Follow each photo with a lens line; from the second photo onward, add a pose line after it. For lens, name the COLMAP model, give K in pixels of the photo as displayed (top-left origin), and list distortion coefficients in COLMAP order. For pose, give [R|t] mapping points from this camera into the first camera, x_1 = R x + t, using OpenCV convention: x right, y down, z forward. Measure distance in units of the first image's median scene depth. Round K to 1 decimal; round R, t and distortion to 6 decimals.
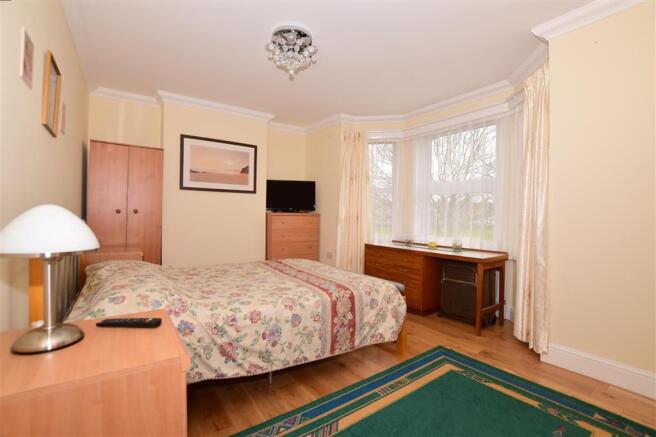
lens RADIAL K [[293.2, 0, 328.3], [0, 293.2, 214.0], [0, 0, 1]] dist [-0.029619, 0.000138]
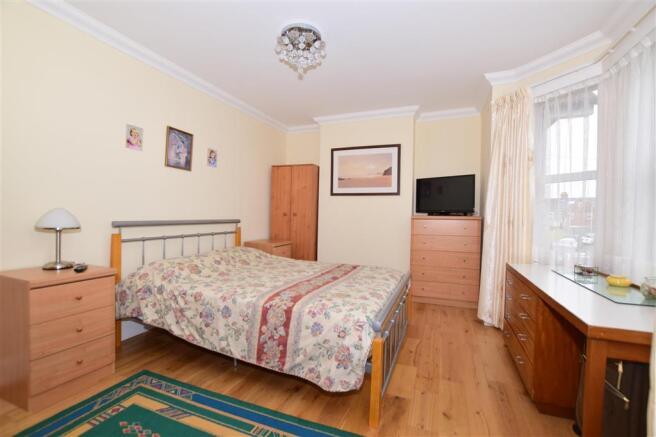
lens RADIAL K [[293.2, 0, 328.3], [0, 293.2, 214.0], [0, 0, 1]] dist [-0.029619, 0.000138]
pose [[0.544568, -0.007136, -0.838686, 0.874216], [-0.009843, 0.999841, -0.014898, 0.013128], [0.838659, 0.016369, 0.544411, 0.639371]]
